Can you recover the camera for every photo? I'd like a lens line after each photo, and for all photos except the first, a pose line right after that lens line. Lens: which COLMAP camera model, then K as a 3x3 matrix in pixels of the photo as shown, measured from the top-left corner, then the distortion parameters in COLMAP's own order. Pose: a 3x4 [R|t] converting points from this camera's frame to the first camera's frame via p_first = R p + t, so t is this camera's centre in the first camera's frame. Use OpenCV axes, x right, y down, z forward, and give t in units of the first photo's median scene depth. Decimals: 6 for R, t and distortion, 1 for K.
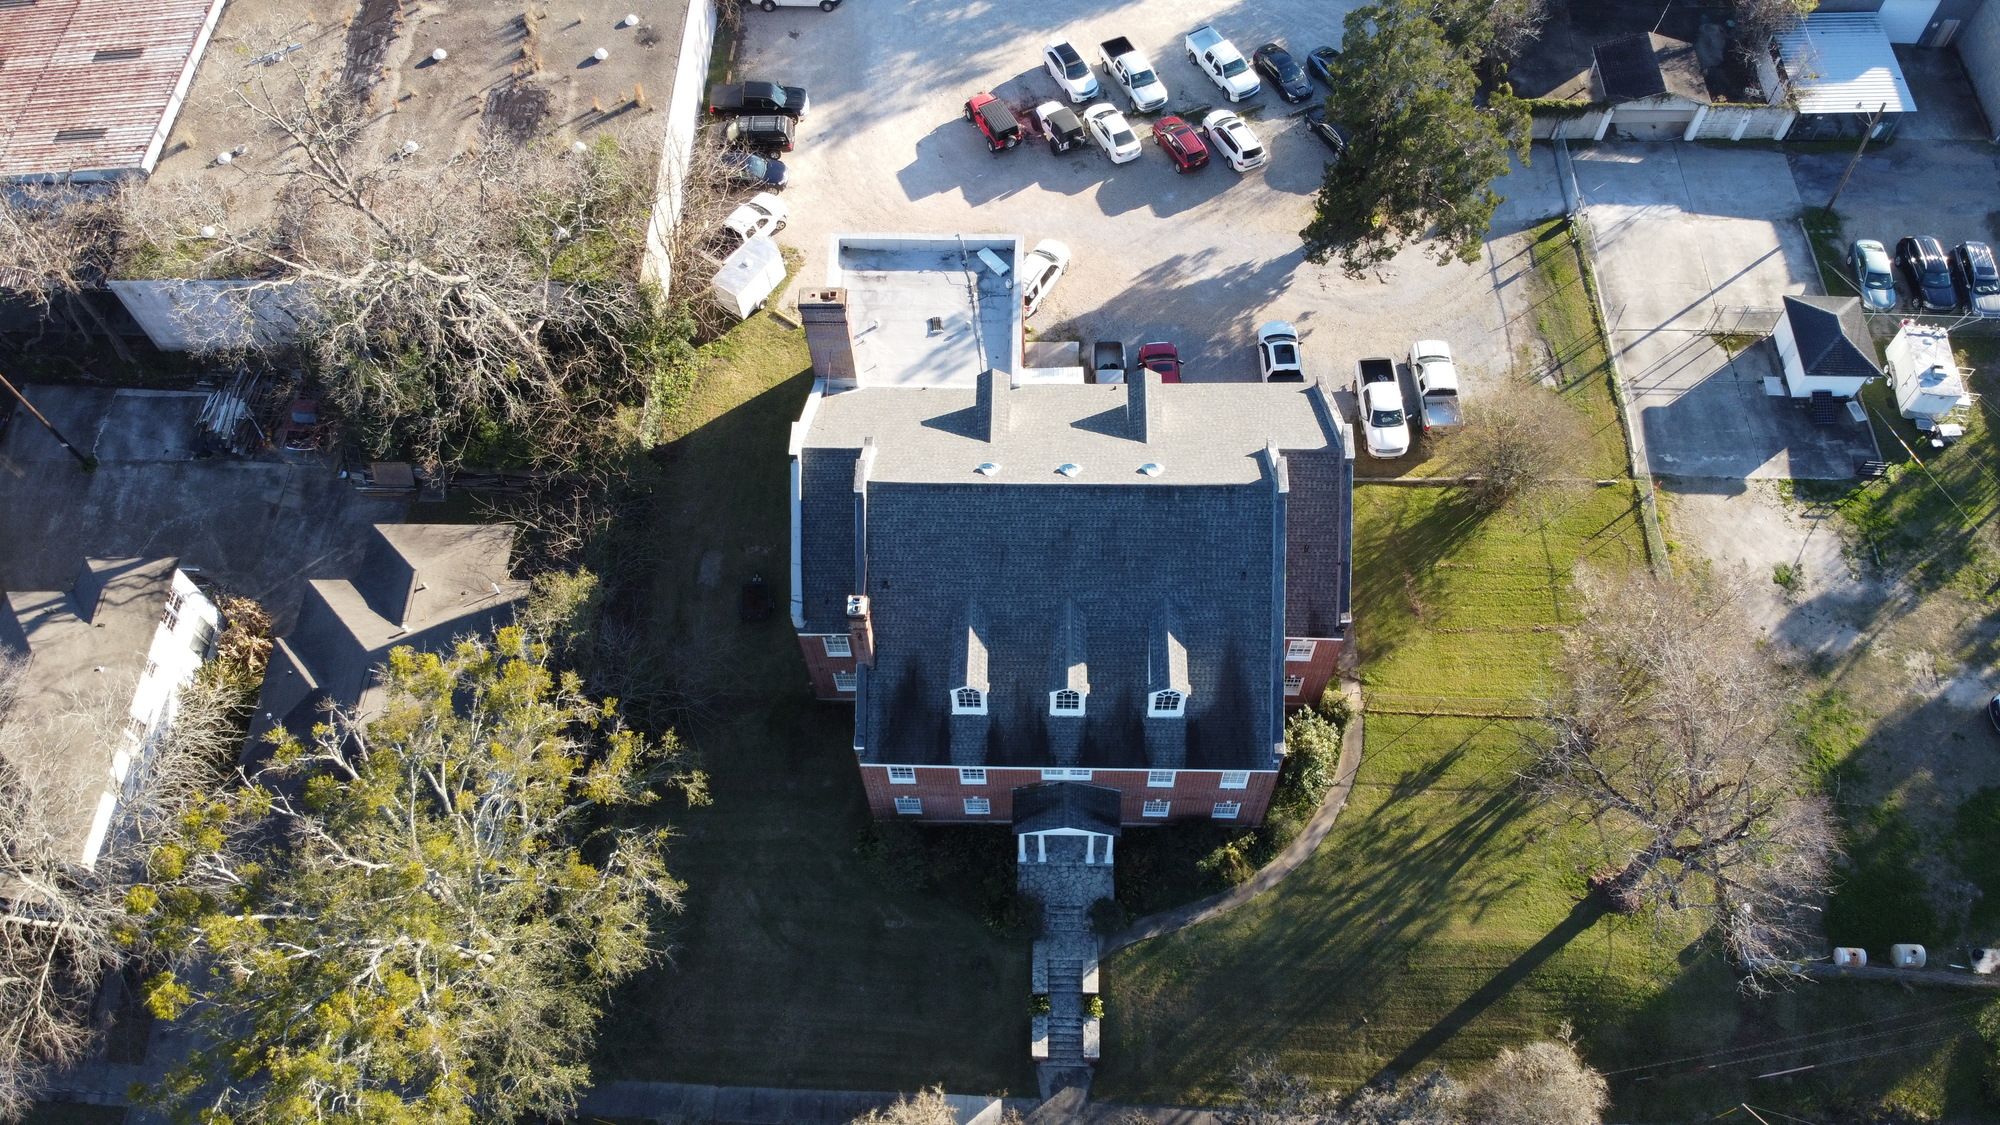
lens RADIAL K [[1517.7, 0, 995.4], [0, 1517.7, 550.3], [0, 0, 1]] dist [0.145512, -0.335974]
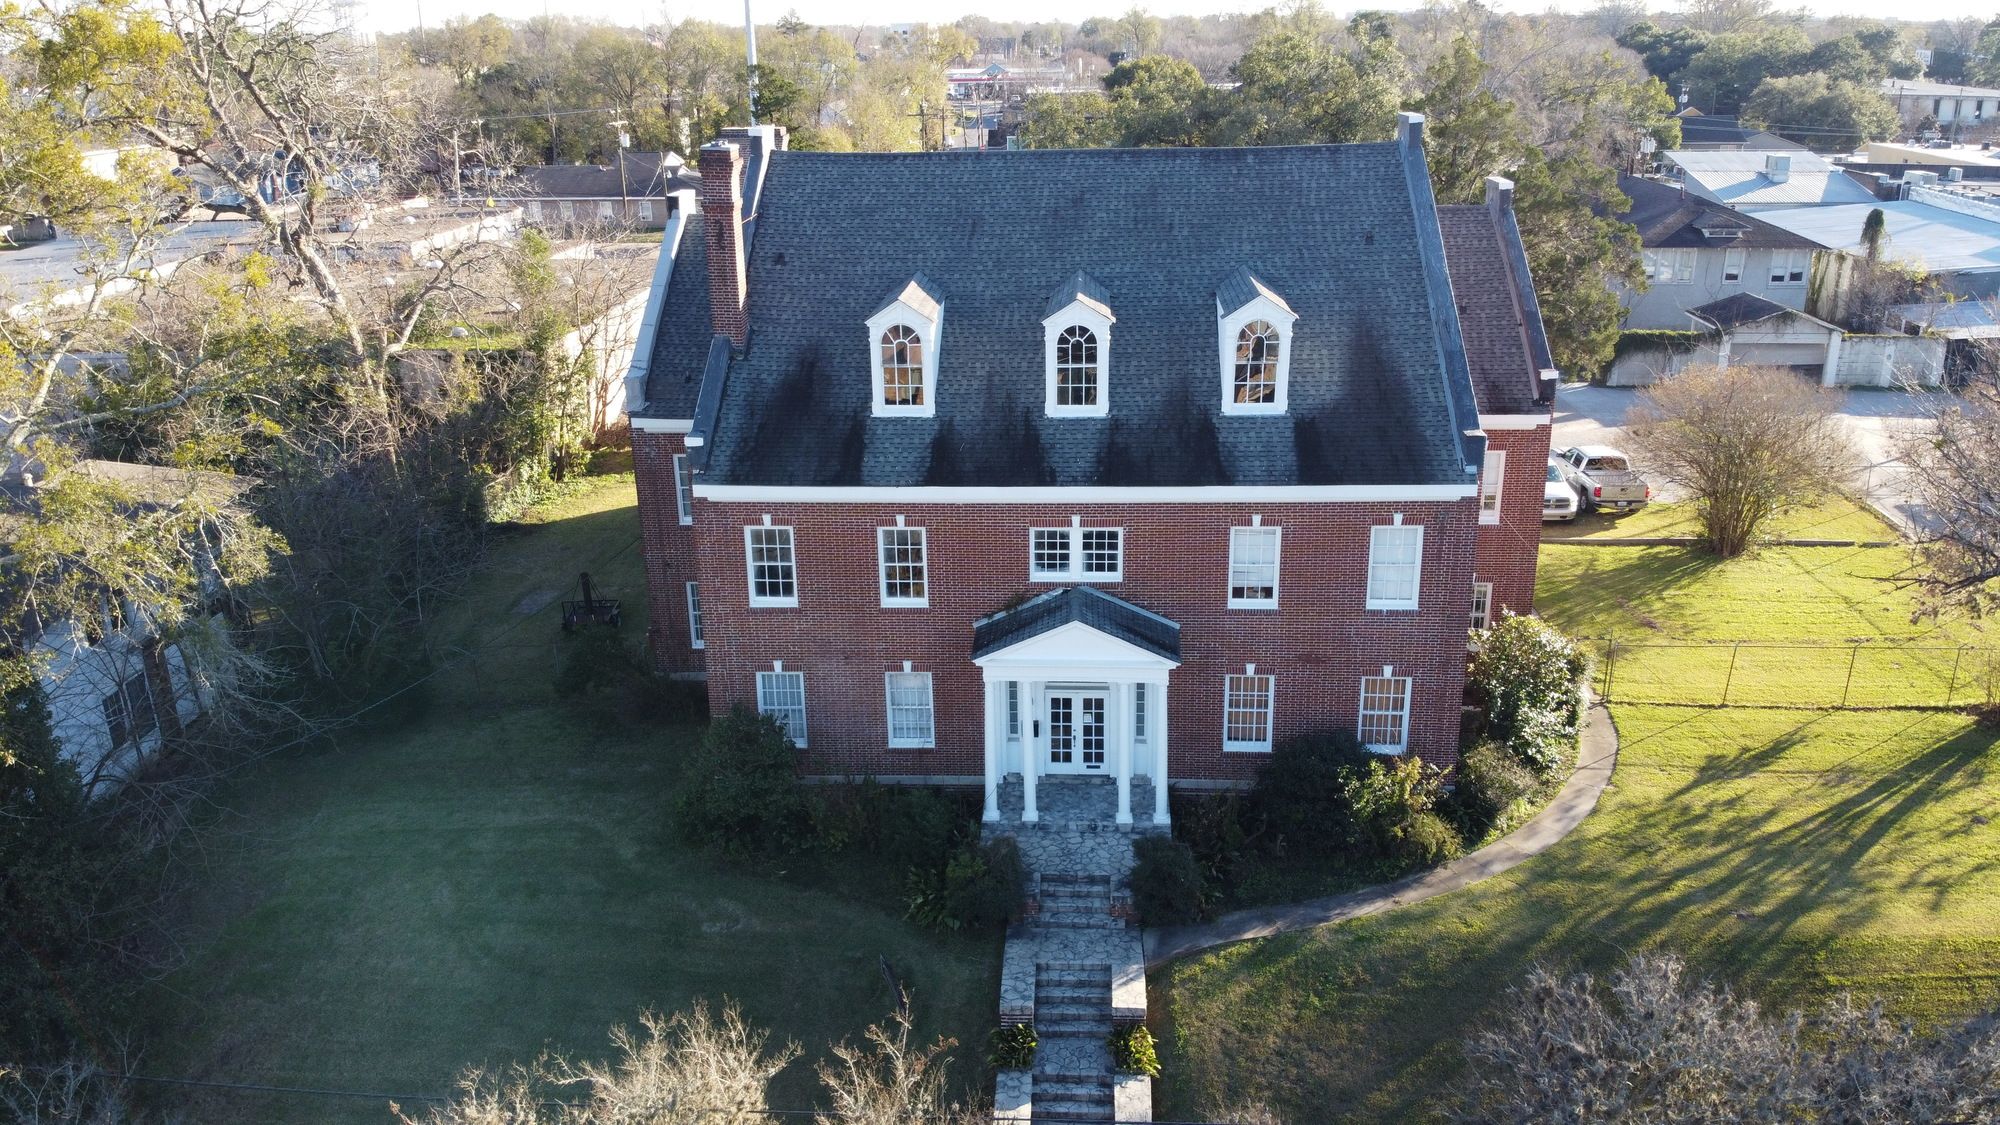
lens RADIAL K [[1473.6, 0, 1000.0], [0, 1473.6, 562.5], [0, 0, 1]] dist [0.134891, -0.271748]
pose [[0.999318, 0.022359, -0.029398, 0.029933], [-0.035958, 0.770793, -0.636070, 0.408954], [0.008438, 0.636694, 0.771071, 0.511958]]
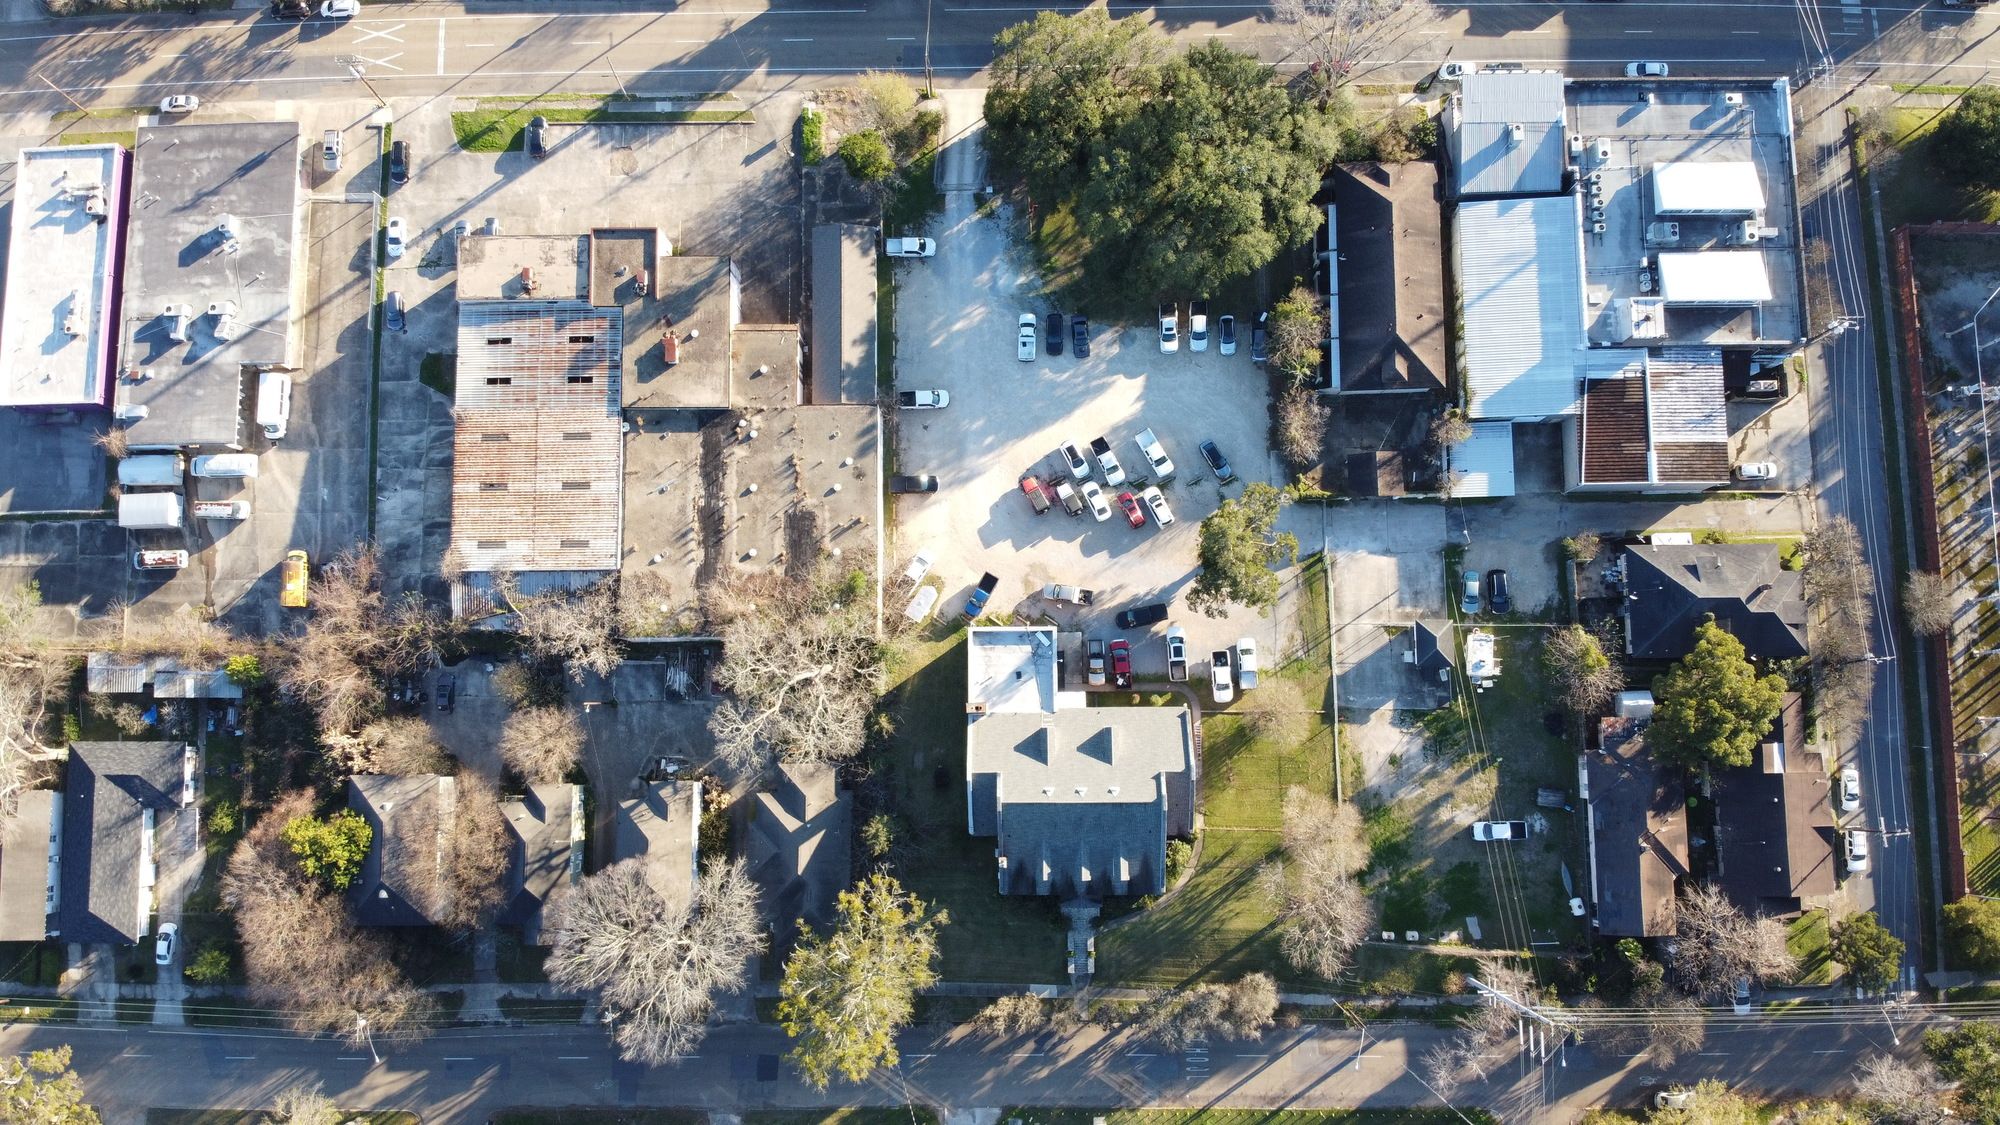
lens RADIAL K [[1600.1, 0, 1005.8], [0, 1600.1, 542.3], [0, 0, 1]] dist [0.195540, -0.382985]
pose [[0.999450, -0.032084, 0.008409, -0.070424], [0.026043, 0.916129, 0.400036, -1.254845], [-0.020538, -0.399597, 0.916461, -1.063807]]
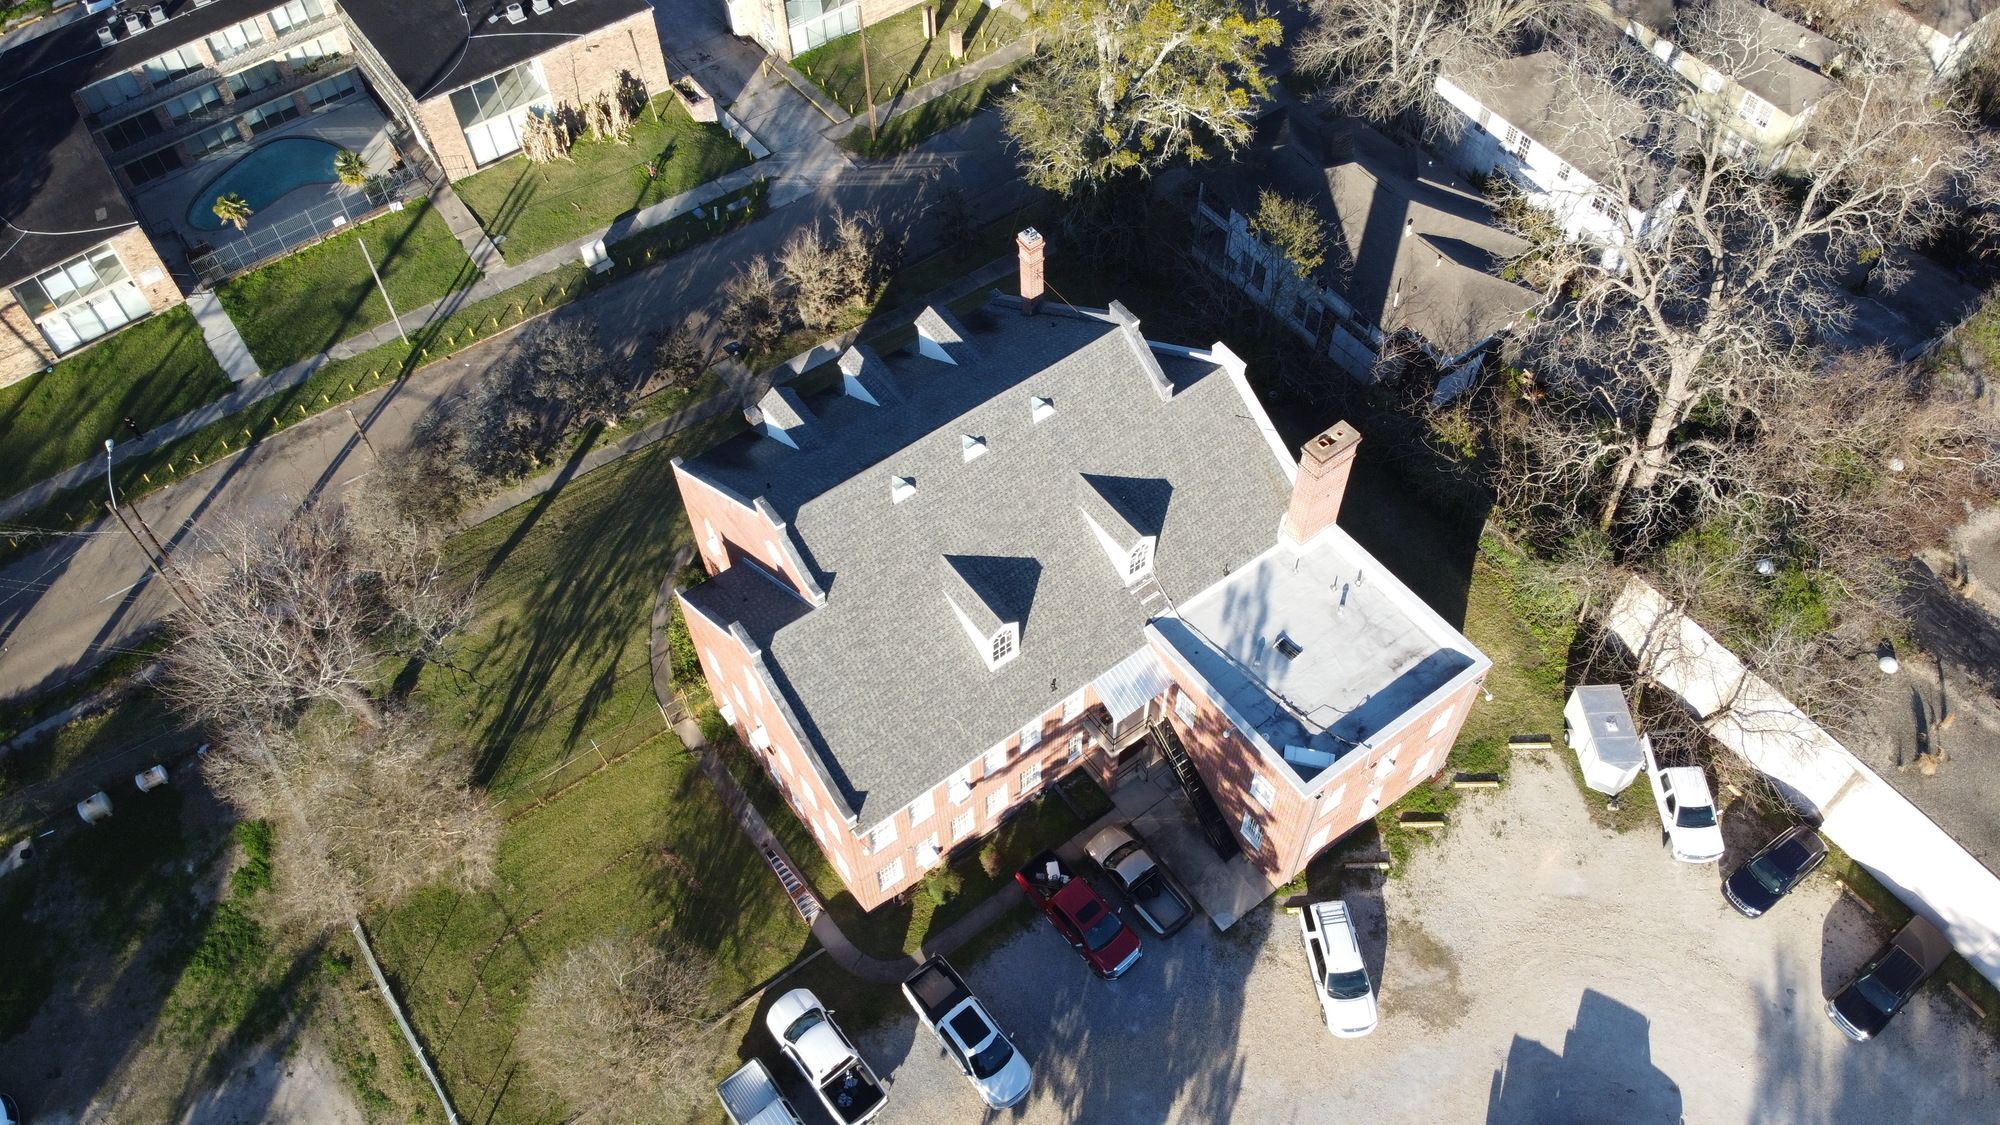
lens RADIAL K [[1515.2, 0, 996.3], [0, 1515.2, 543.9], [0, 0, 1]] dist [0.117517, -0.268539]
pose [[-0.792011, 0.517919, -0.323231, 0.314525], [-0.498481, -0.242936, 0.832165, -0.724408], [0.352470, 0.820208, 0.450581, 0.526688]]
